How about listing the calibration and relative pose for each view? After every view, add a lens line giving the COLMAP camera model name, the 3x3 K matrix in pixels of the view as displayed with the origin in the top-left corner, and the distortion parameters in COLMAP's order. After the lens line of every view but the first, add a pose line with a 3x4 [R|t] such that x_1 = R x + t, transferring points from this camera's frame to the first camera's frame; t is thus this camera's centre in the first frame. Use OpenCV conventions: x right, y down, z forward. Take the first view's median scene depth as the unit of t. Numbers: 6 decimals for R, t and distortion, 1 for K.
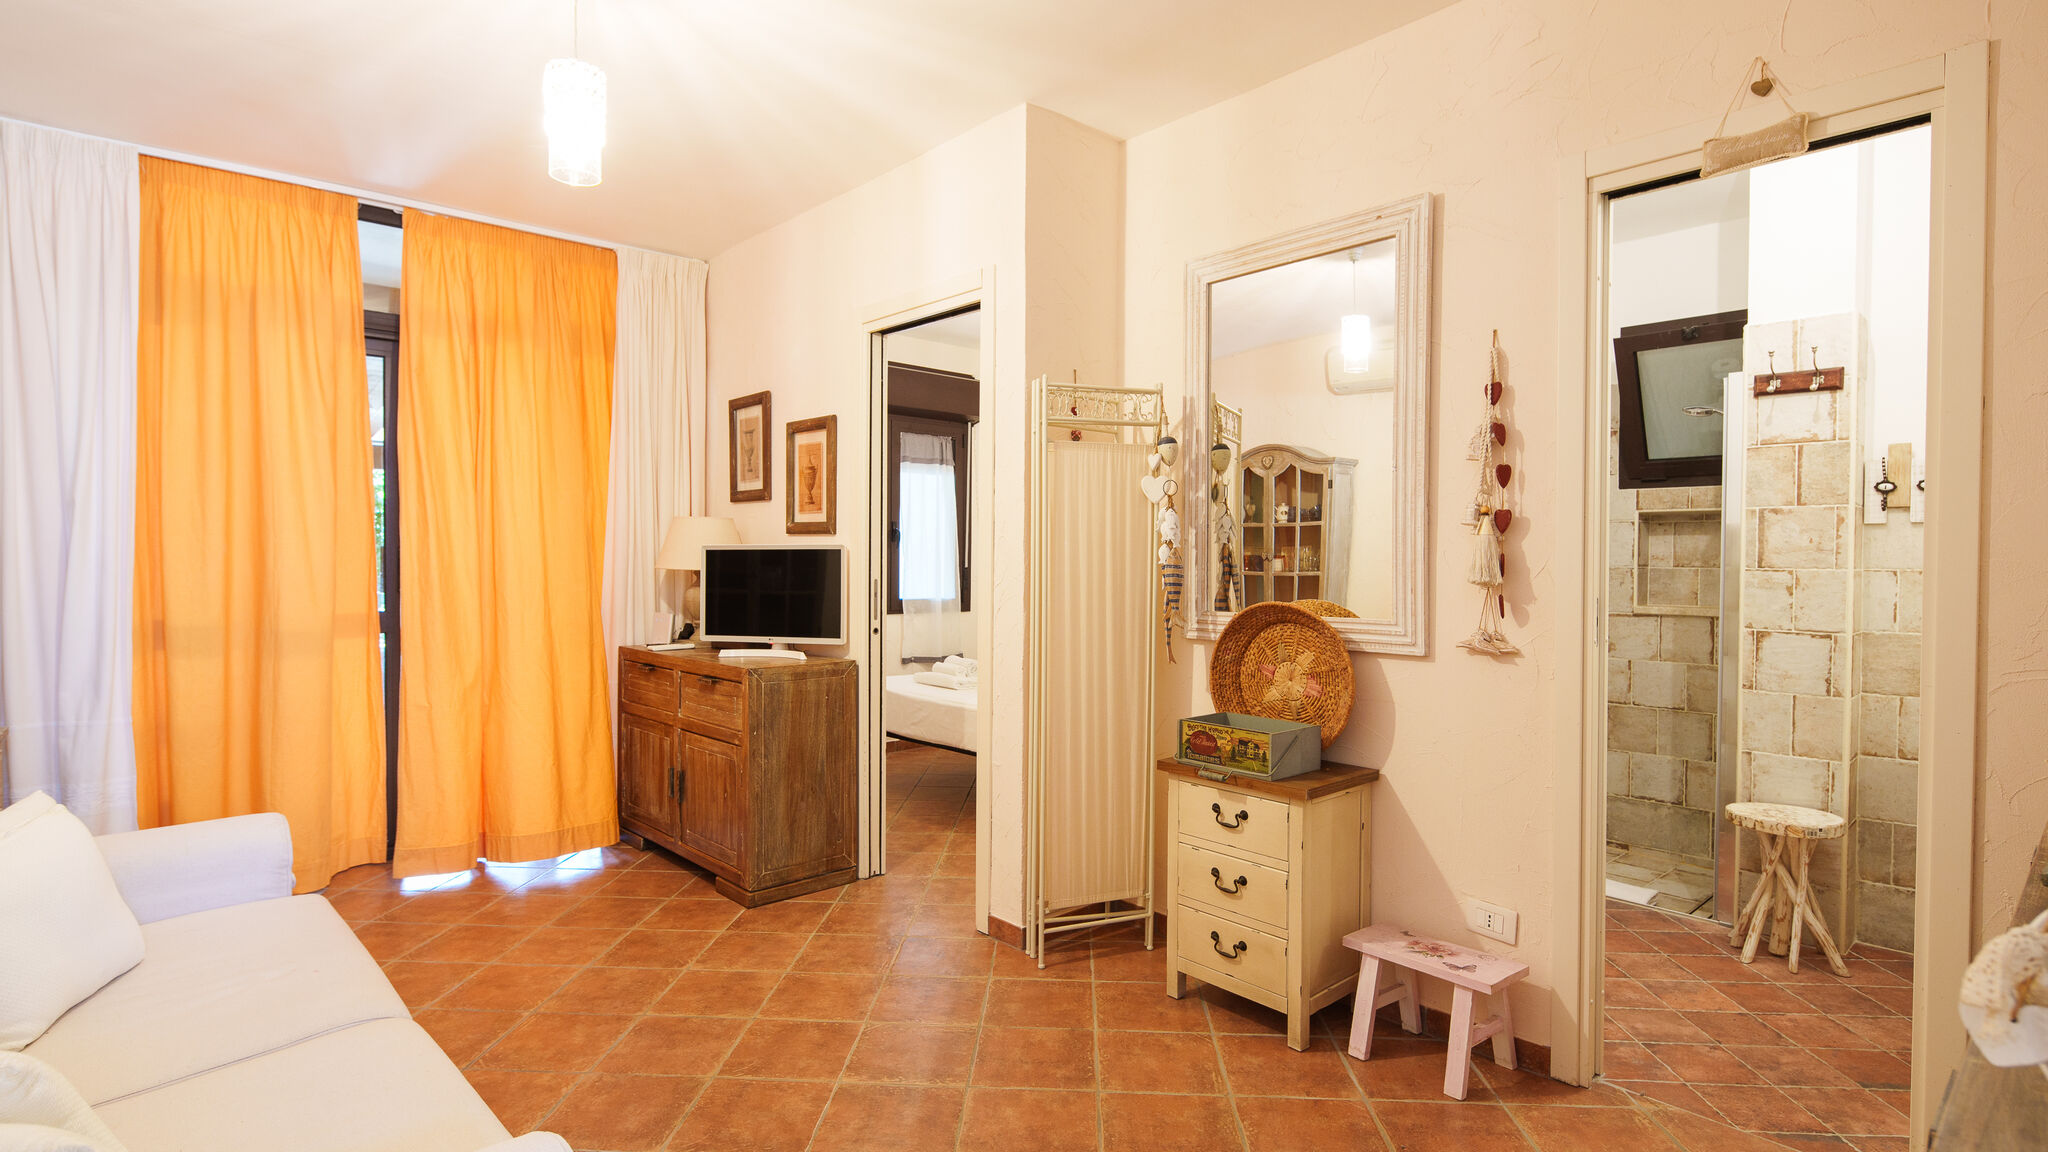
lens RADIAL K [[995.7, 0, 1016.0], [0, 995.7, 572.8], [0, 0, 1]] dist [0.000116, -0.001416]
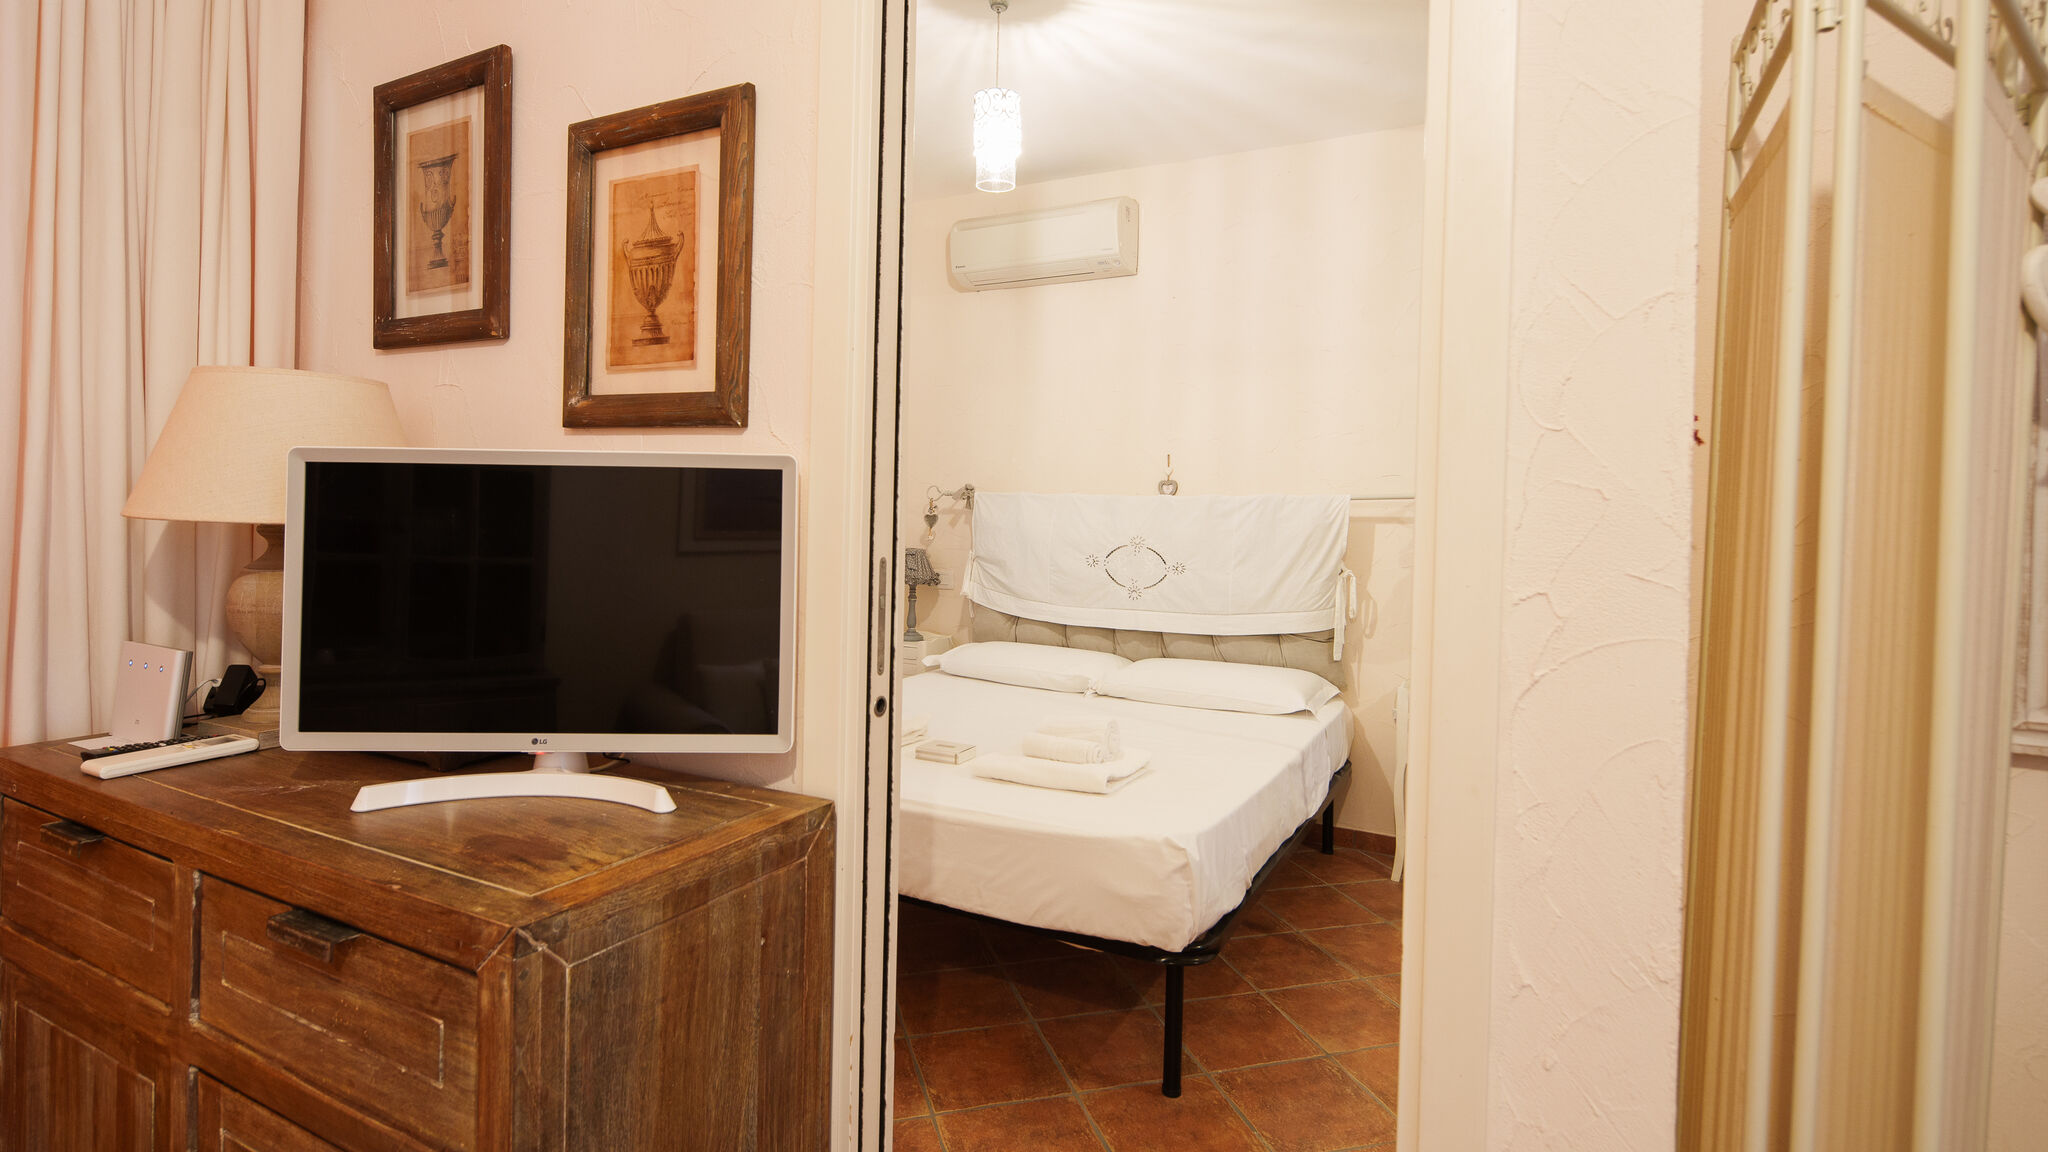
lens RADIAL K [[993.5, 0, 1016.5], [0, 993.5, 513.5], [0, 0, 1]] dist [0.005865, -0.005365]
pose [[0.943261, 0.014751, 0.331725, -0.243413], [-0.013434, 0.999890, -0.006262, -0.008805], [-0.331781, 0.001451, 0.943355, 0.750026]]
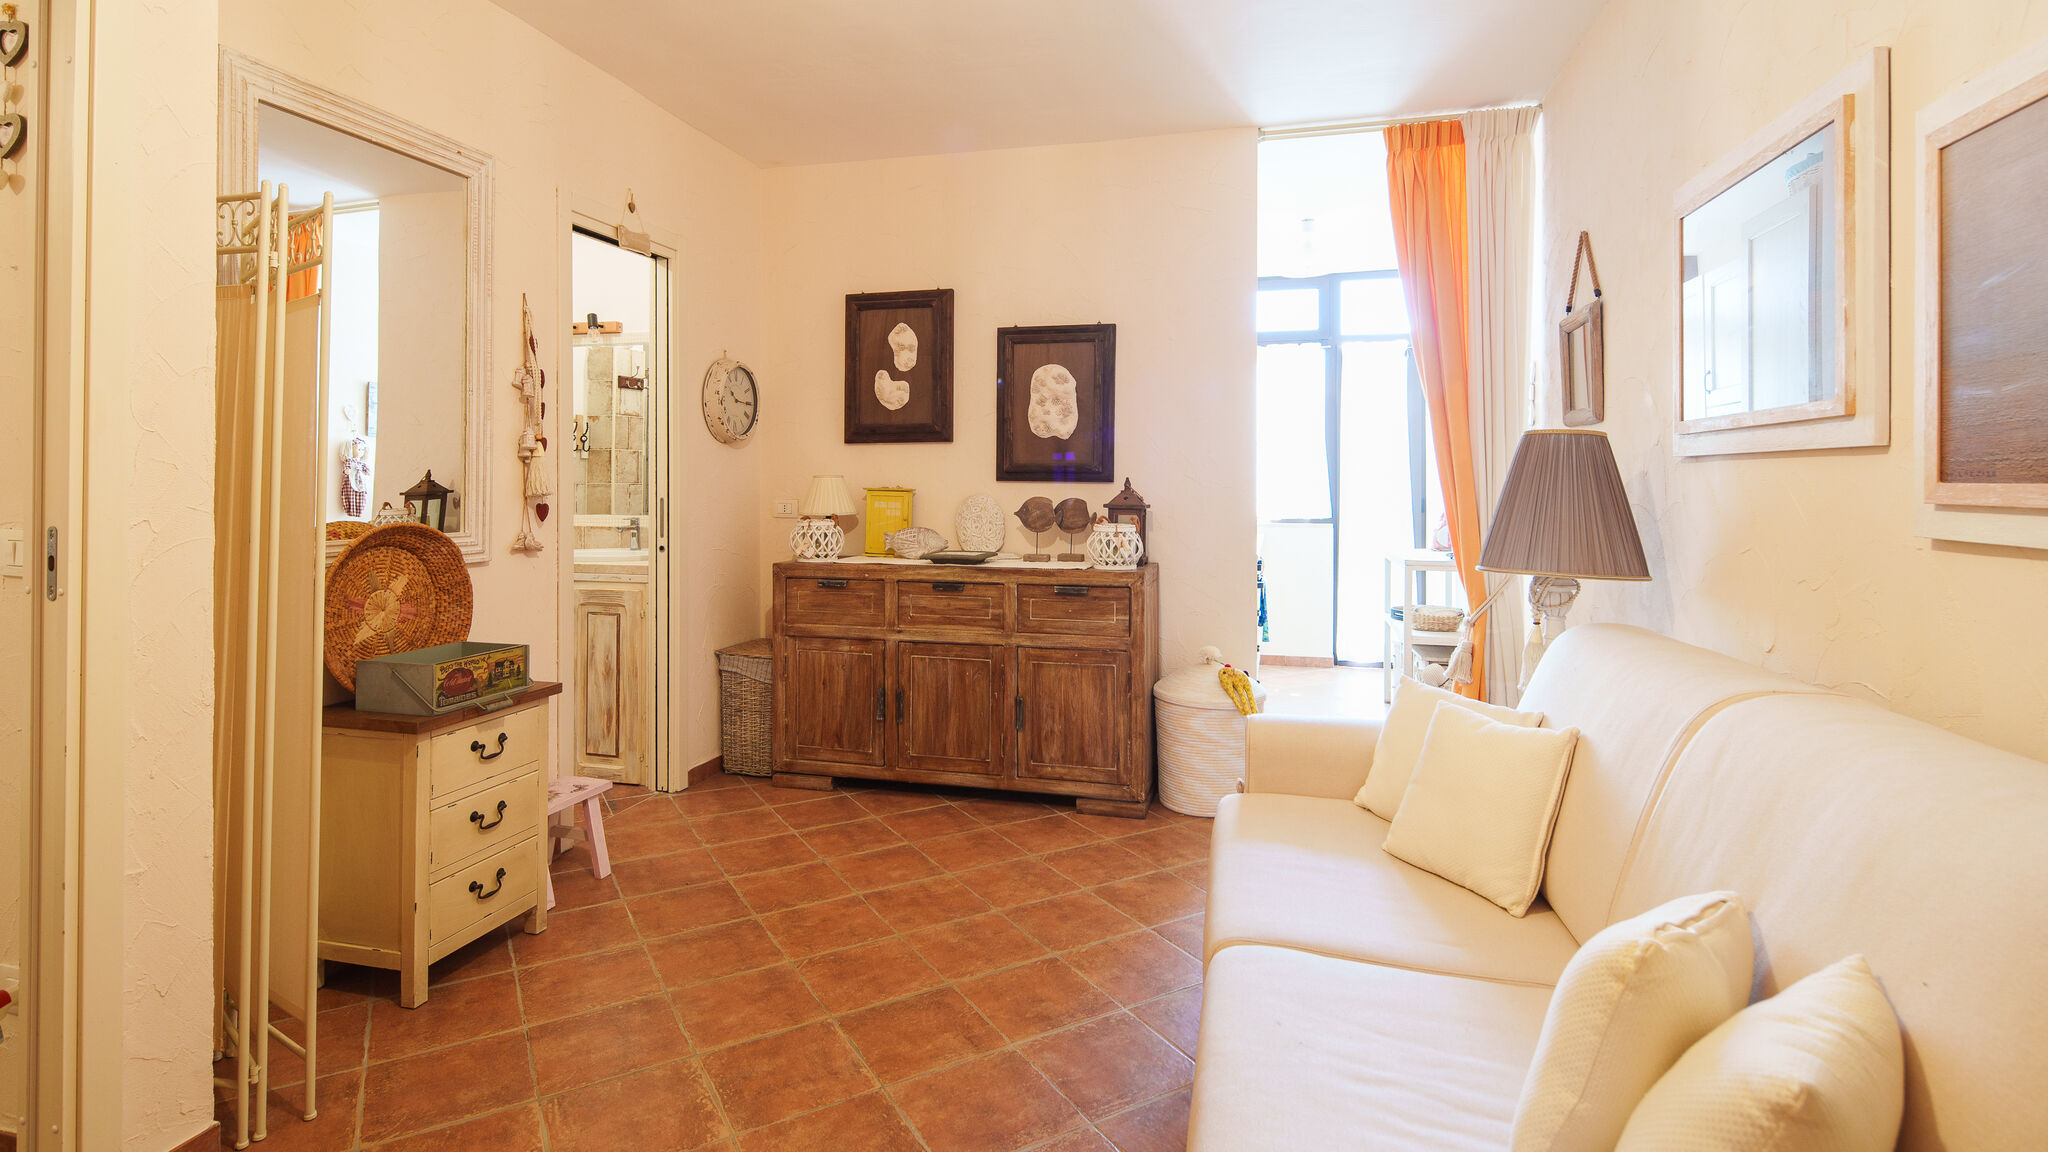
lens RADIAL K [[993.8, 0, 1015.6], [0, 993.8, 477.5], [0, 0, 1]] dist [0.005561, -0.006853]
pose [[-0.551096, -0.002260, 0.834439, -0.674379], [0.006115, 0.999959, 0.006747, -0.012192], [-0.834419, 0.008821, -0.551060, 0.871460]]
